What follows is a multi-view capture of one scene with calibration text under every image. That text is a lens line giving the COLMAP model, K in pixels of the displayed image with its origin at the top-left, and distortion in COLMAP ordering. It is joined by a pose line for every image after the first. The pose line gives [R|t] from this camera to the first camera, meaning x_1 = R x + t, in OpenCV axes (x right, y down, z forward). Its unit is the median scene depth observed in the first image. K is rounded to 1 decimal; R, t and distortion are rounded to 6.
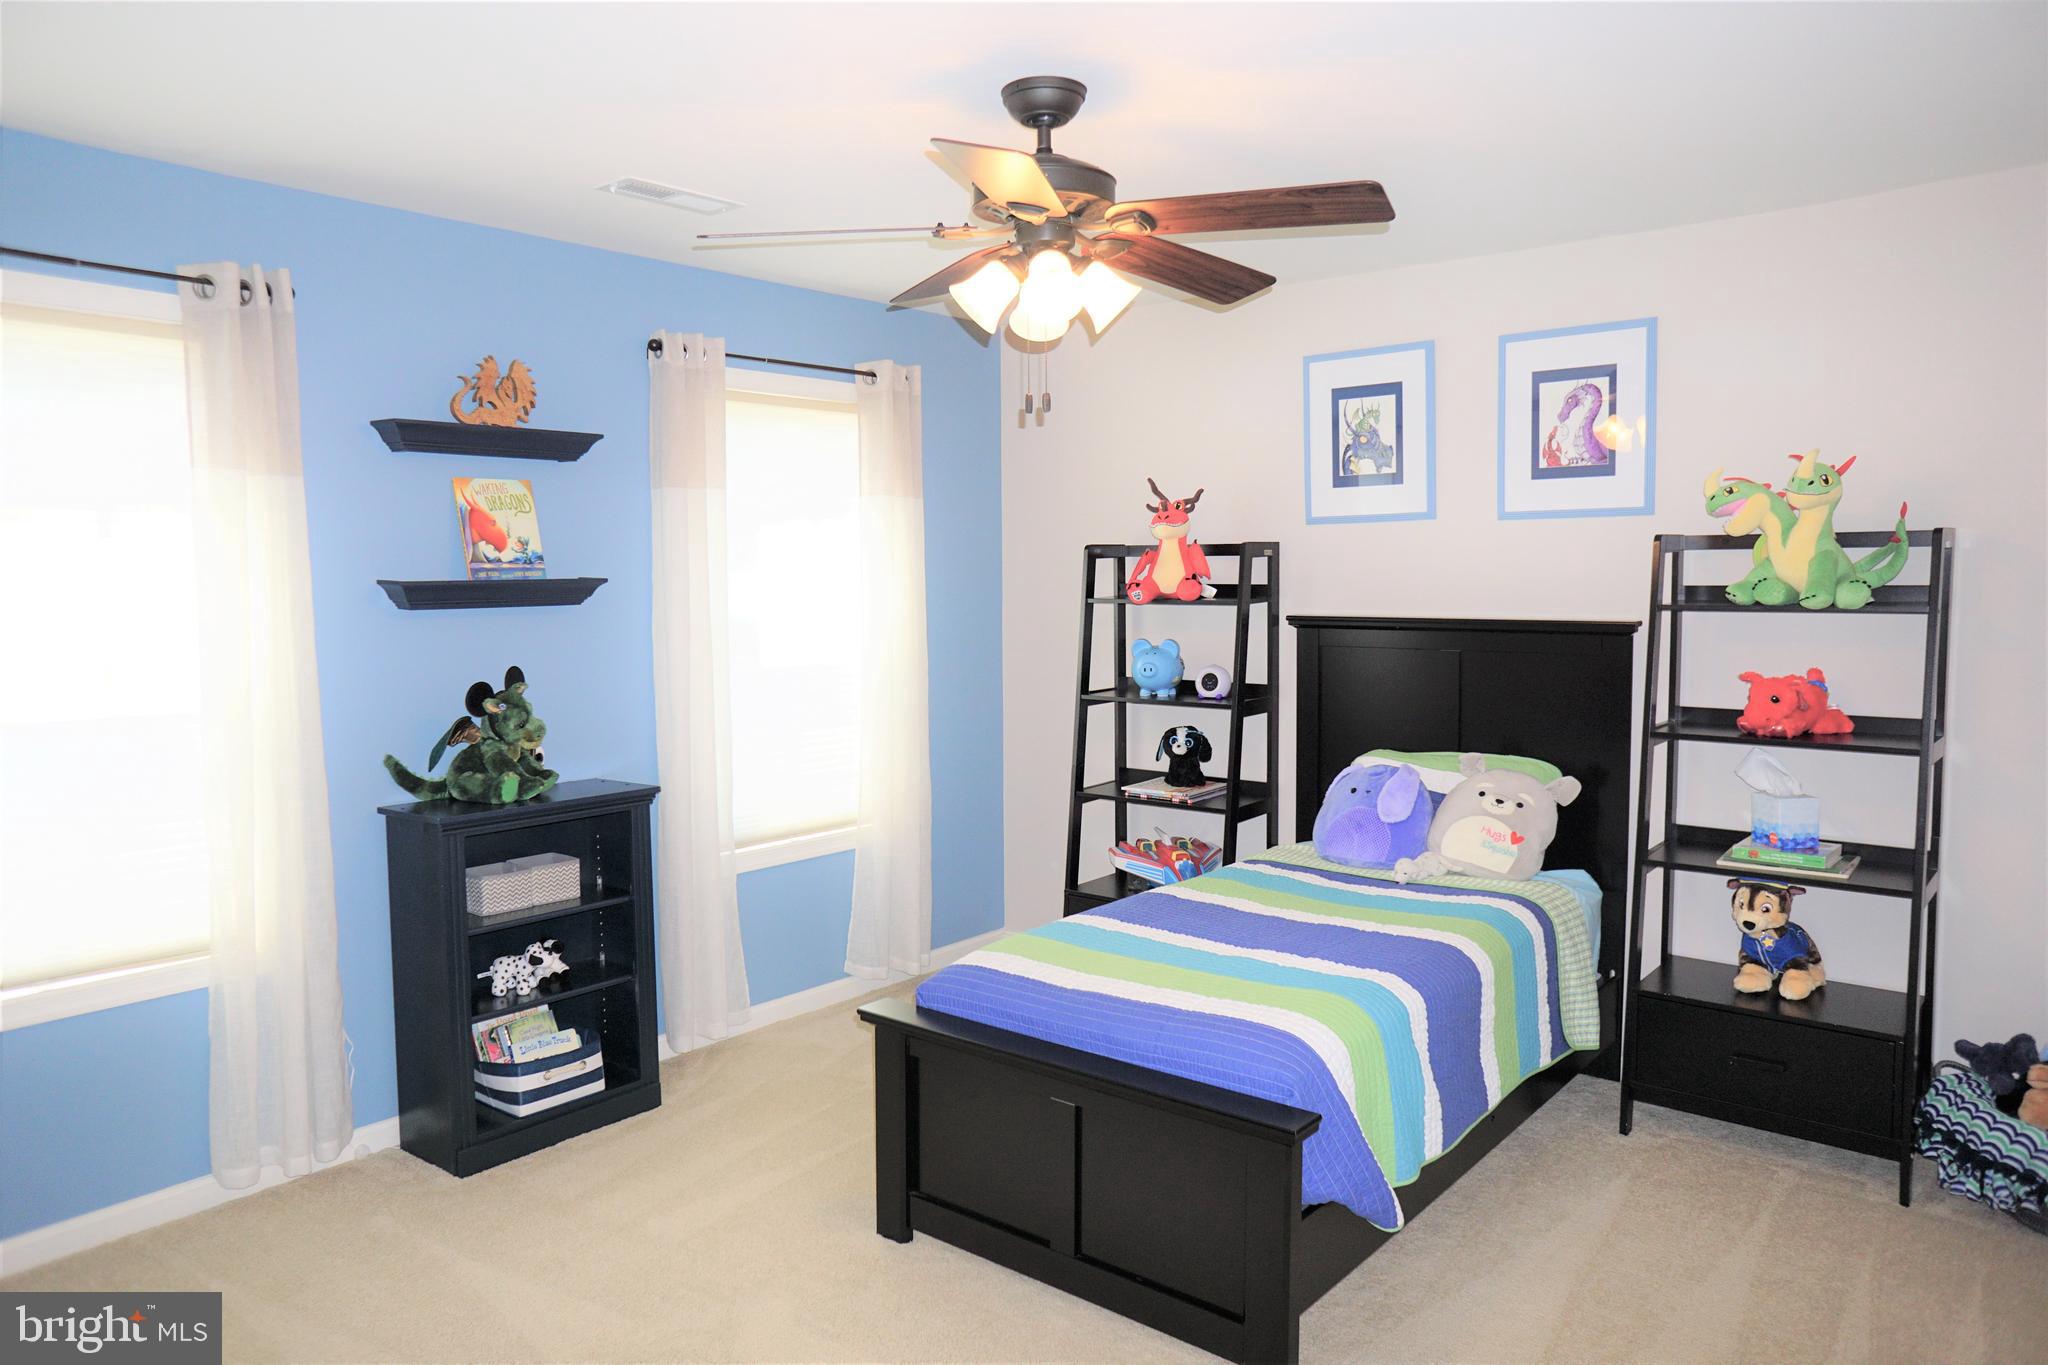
lens RADIAL K [[1392.7, 0, 970.3], [0, 1392.7, 666.3], [0, 0, 1]] dist [-0.058000, 0.081576]
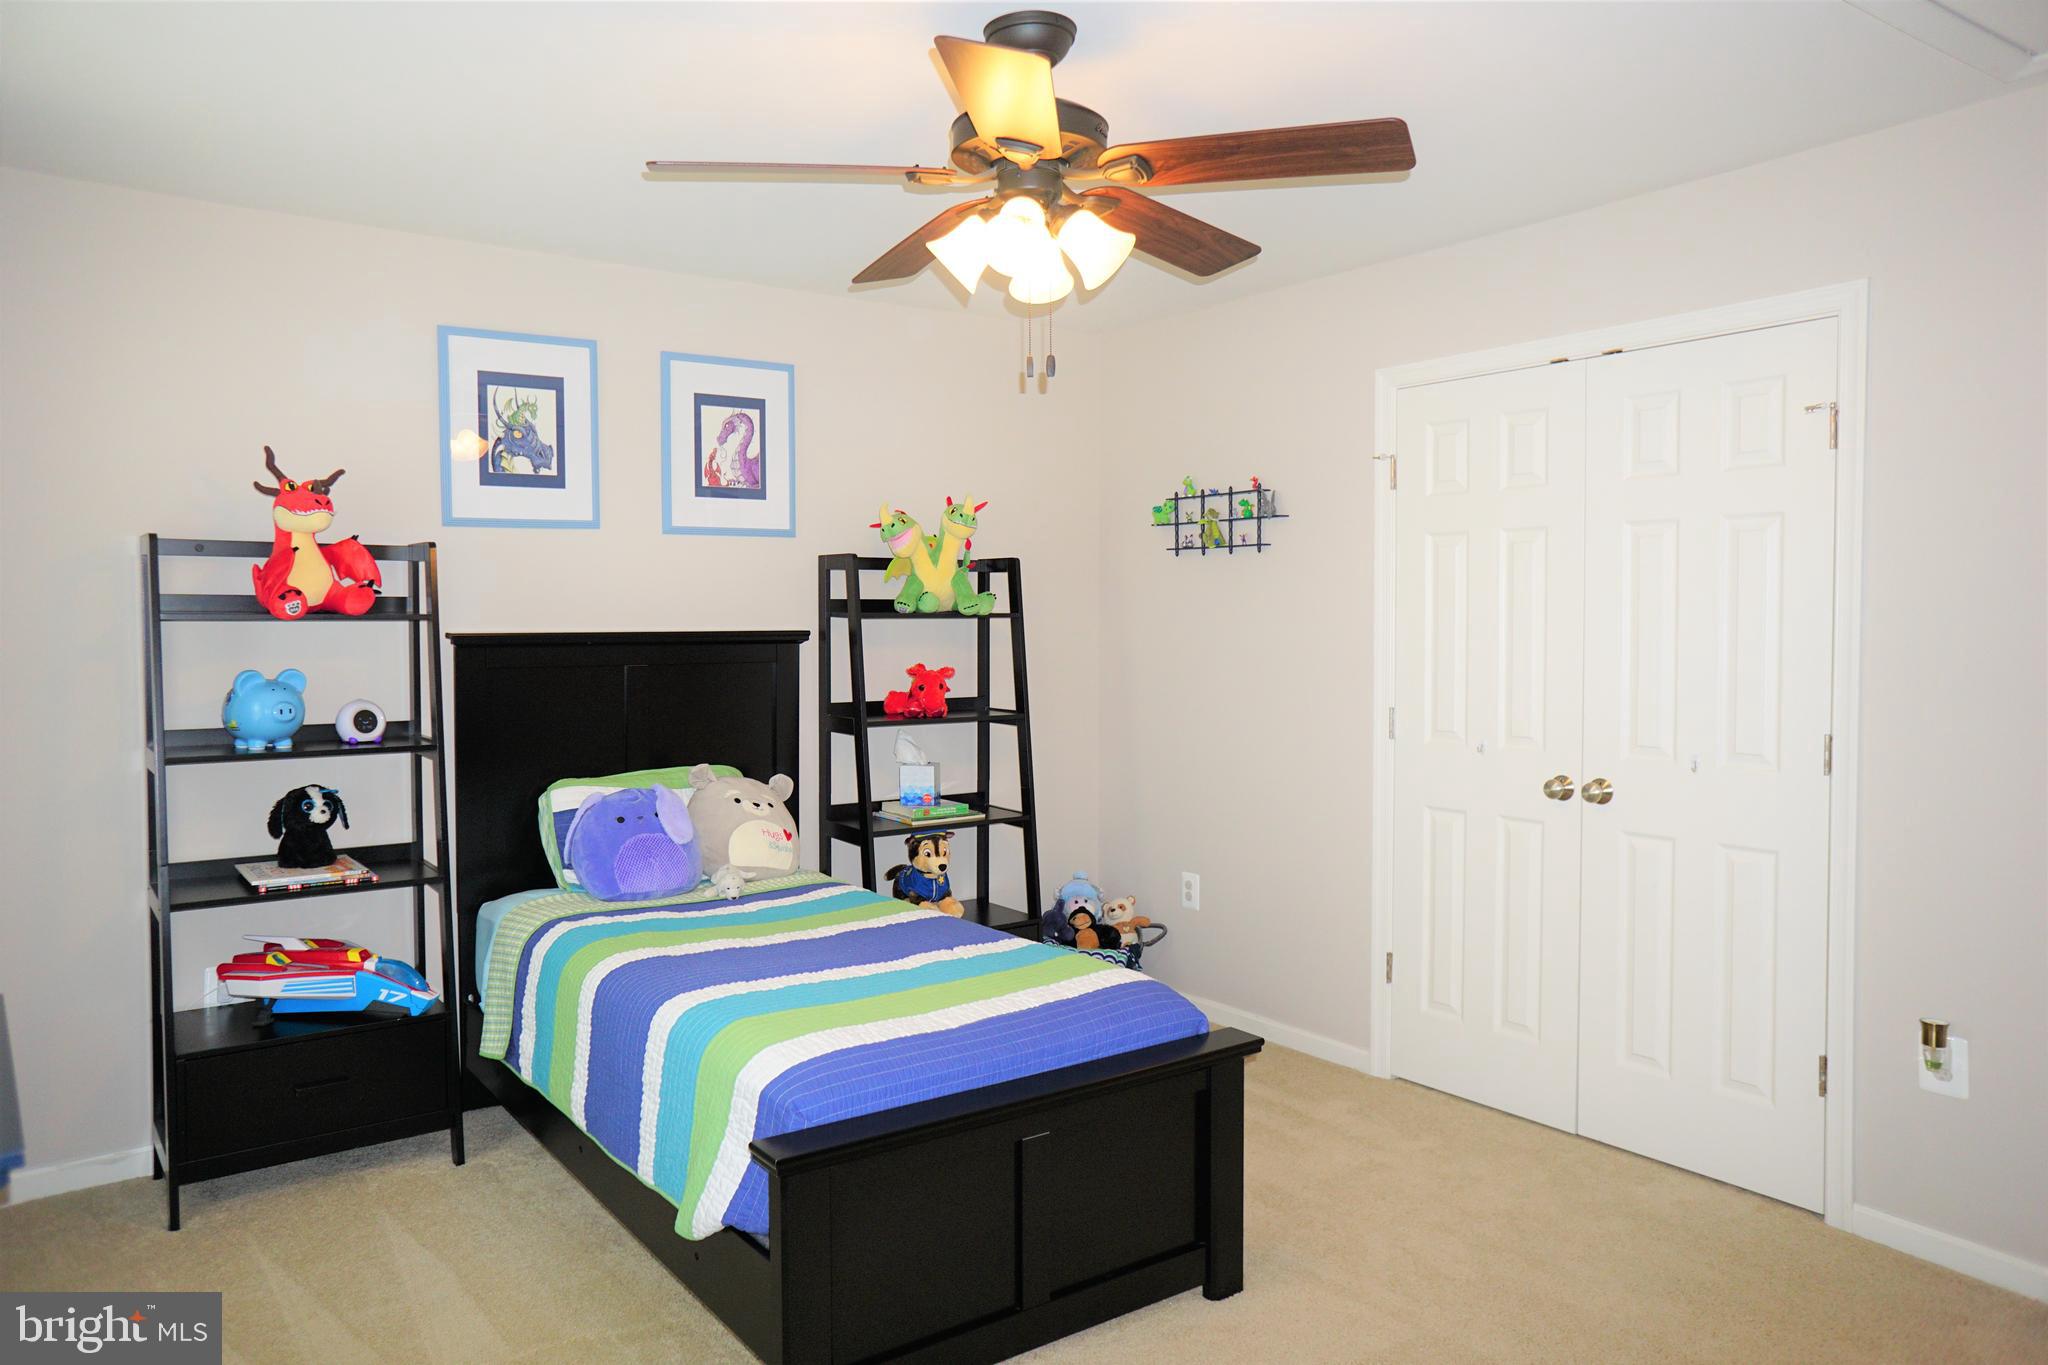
lens RADIAL K [[1392.7, 0, 1023.5], [0, 1392.7, 693.0], [0, 0, 1]] dist [-0.058000, 0.081576]
pose [[0.236800, -0.045025, 0.970514, -0.576183], [0.067669, 0.997264, 0.029755, -0.003117], [-0.969199, 0.058628, 0.239199, 0.548513]]
